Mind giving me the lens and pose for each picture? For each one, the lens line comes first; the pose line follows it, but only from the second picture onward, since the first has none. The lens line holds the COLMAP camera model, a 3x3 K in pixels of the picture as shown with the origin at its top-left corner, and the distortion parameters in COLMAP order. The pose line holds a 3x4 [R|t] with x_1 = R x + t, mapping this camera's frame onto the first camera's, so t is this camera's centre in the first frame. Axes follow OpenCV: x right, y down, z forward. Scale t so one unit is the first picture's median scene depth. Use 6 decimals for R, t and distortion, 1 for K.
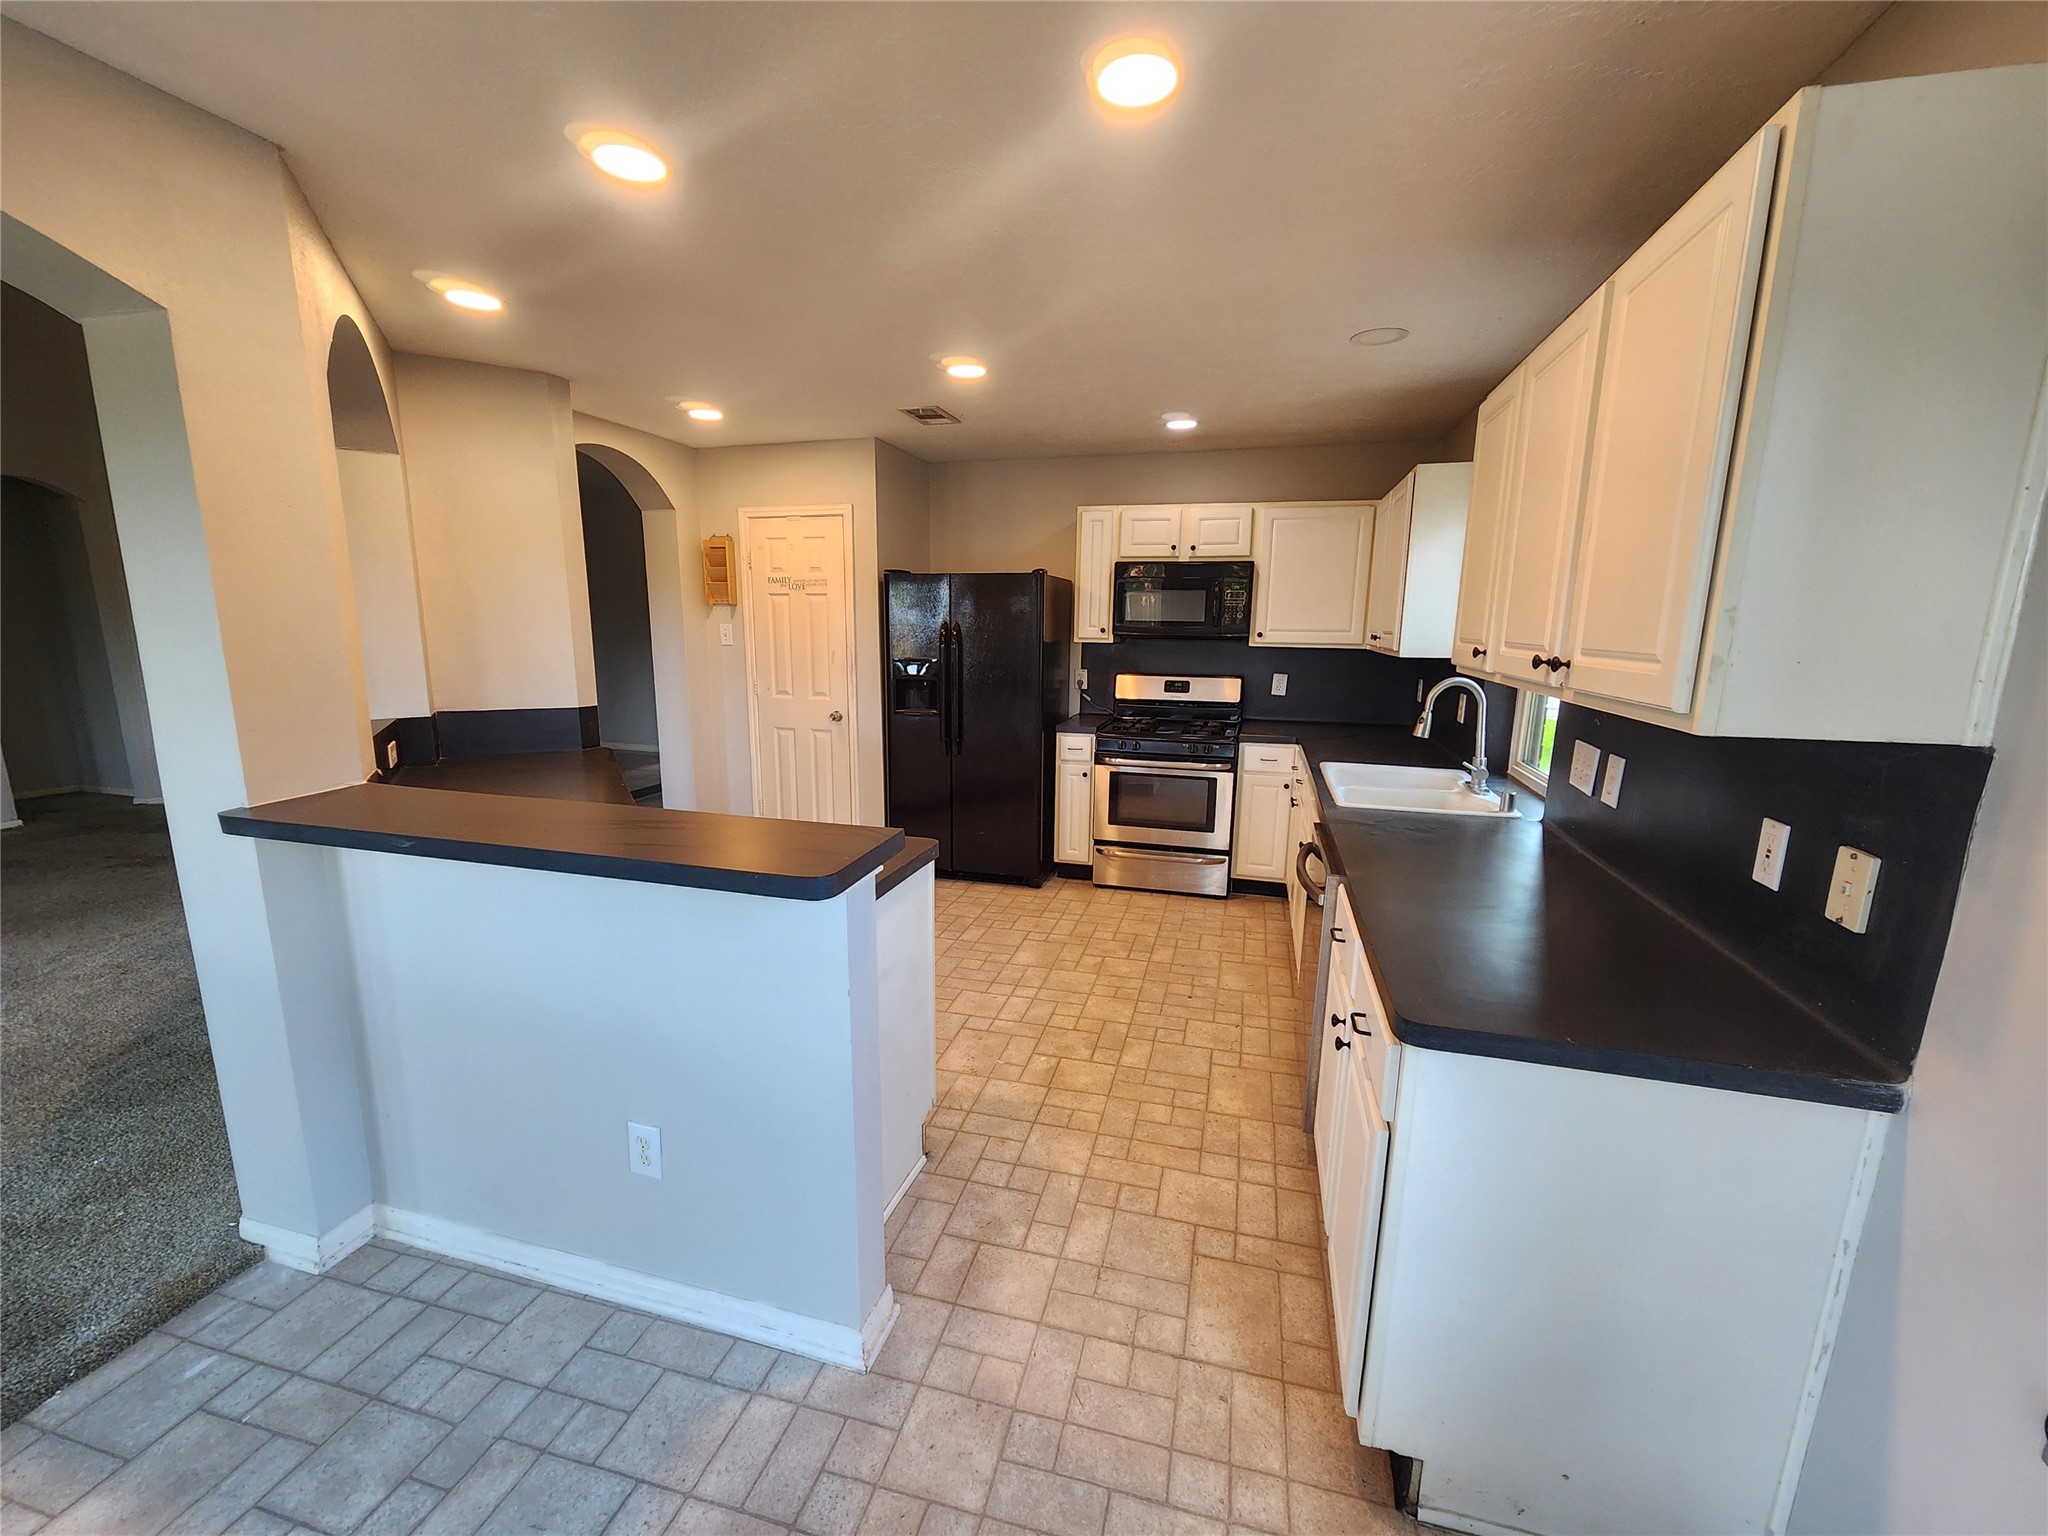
lens RADIAL K [[839.9, 0, 1024.1], [0, 839.9, 778.8], [0, 0, 1]] dist [0.001067, 0.000148]
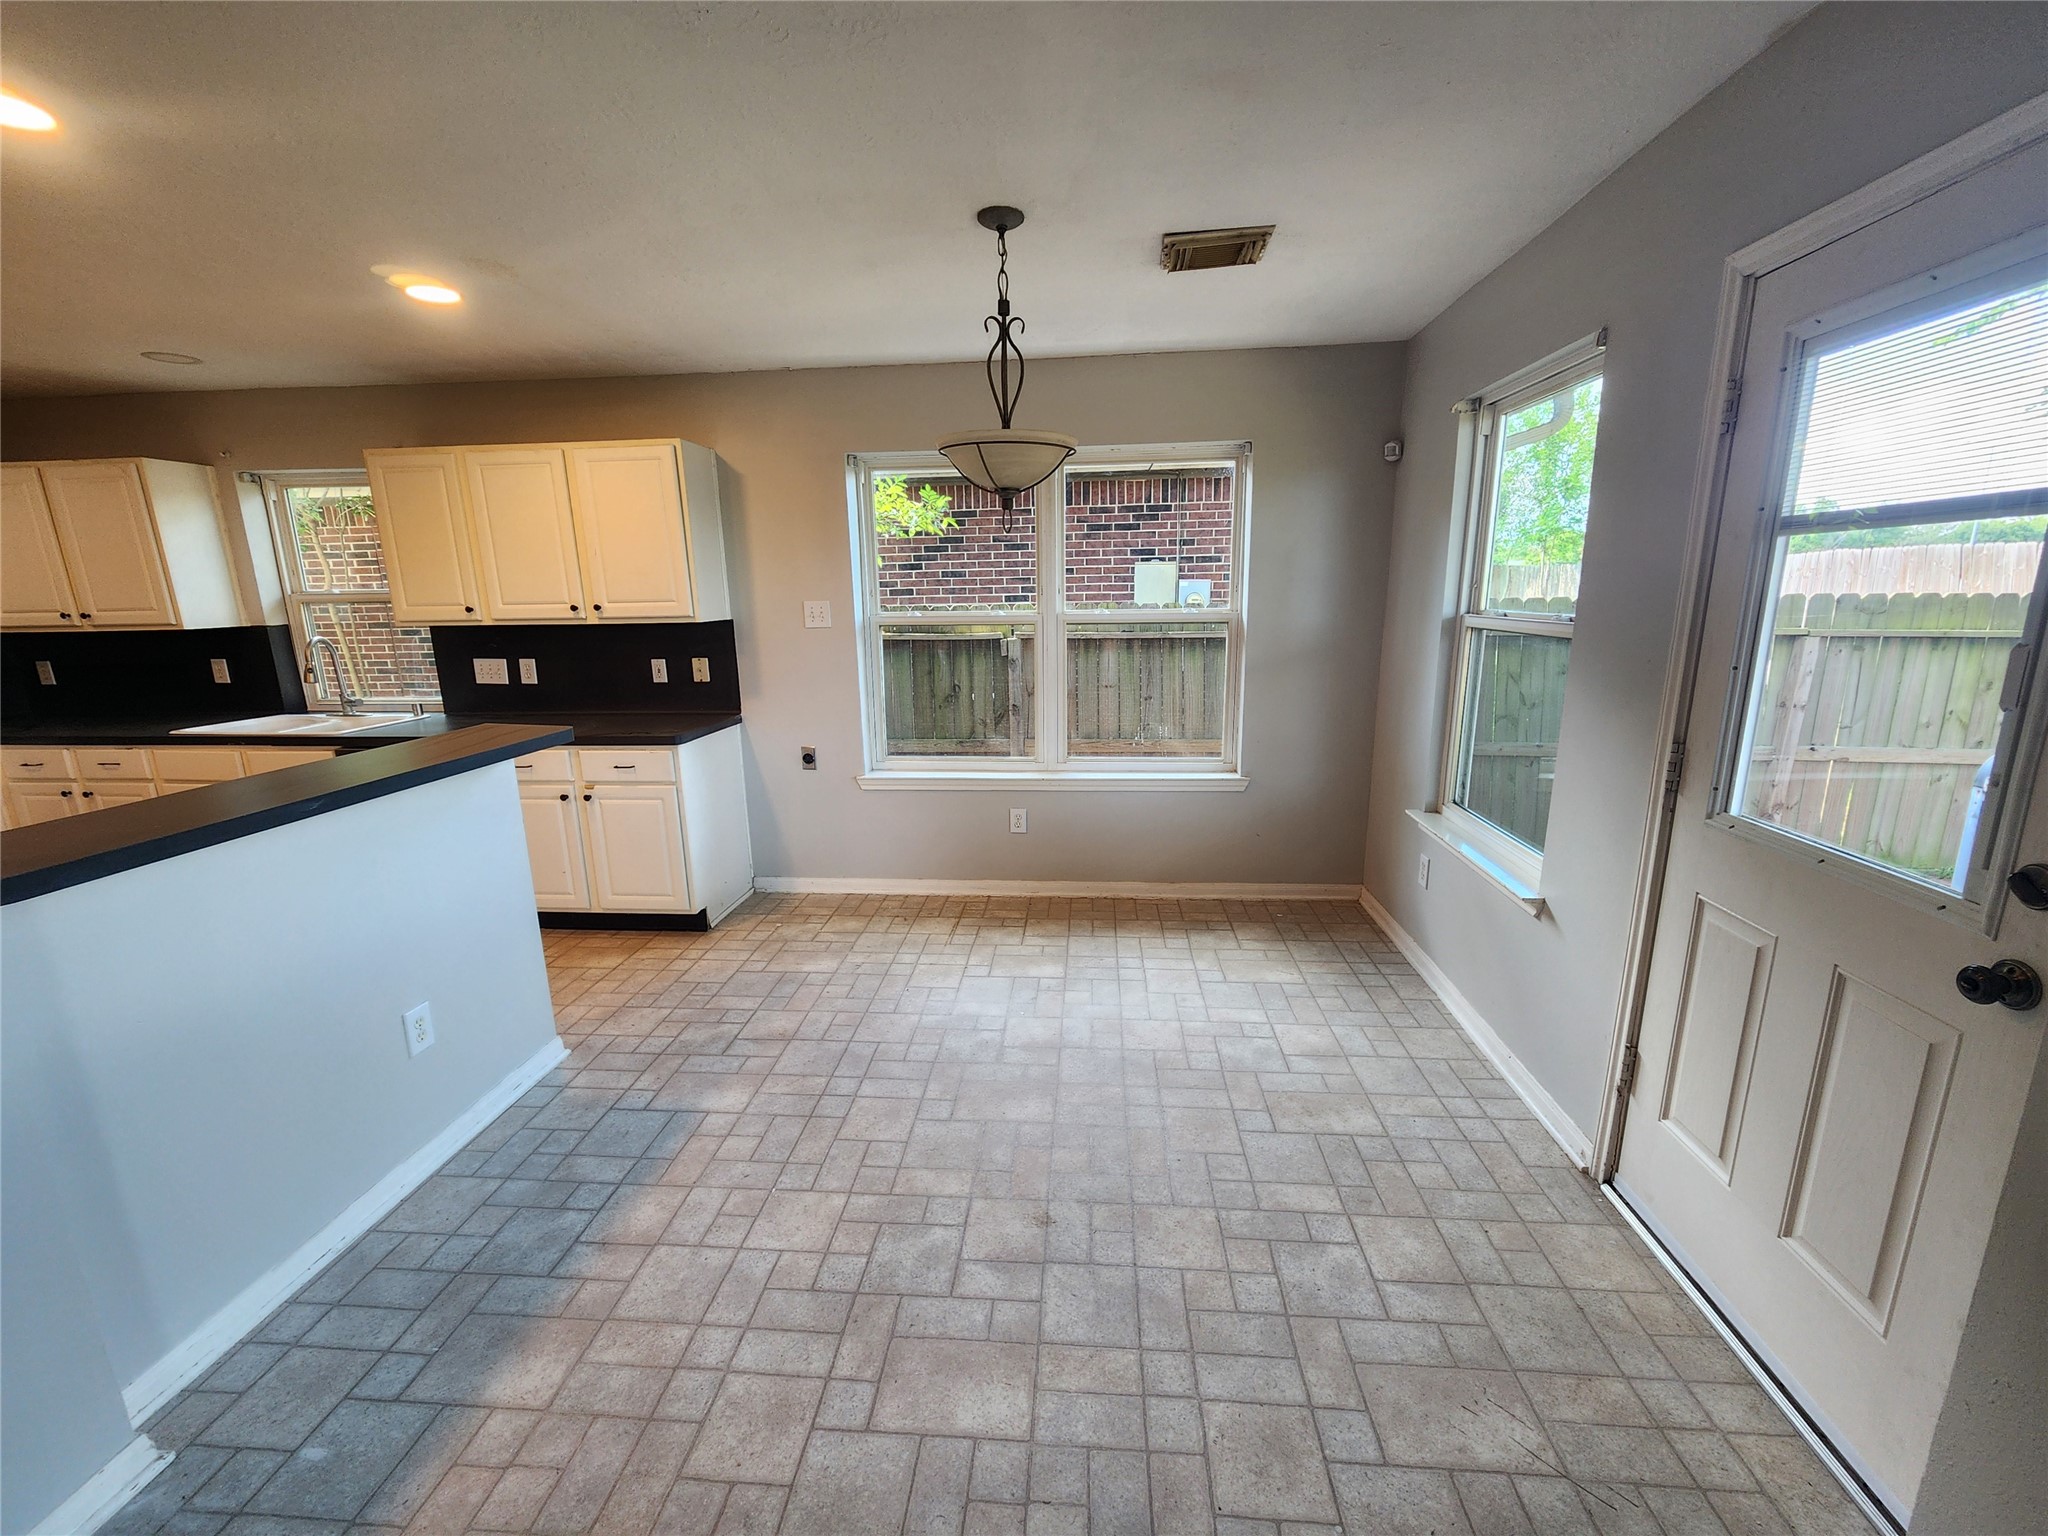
lens RADIAL K [[839.9, 0, 1026.5], [0, 839.9, 772.4], [0, 0, 1]] dist [0.001067, 0.000148]
pose [[-0.179785, -0.220701, 0.958628, -1.838318], [0.203451, 0.945095, 0.255741, -0.051439], [-0.962437, 0.241013, -0.125012, 0.222167]]
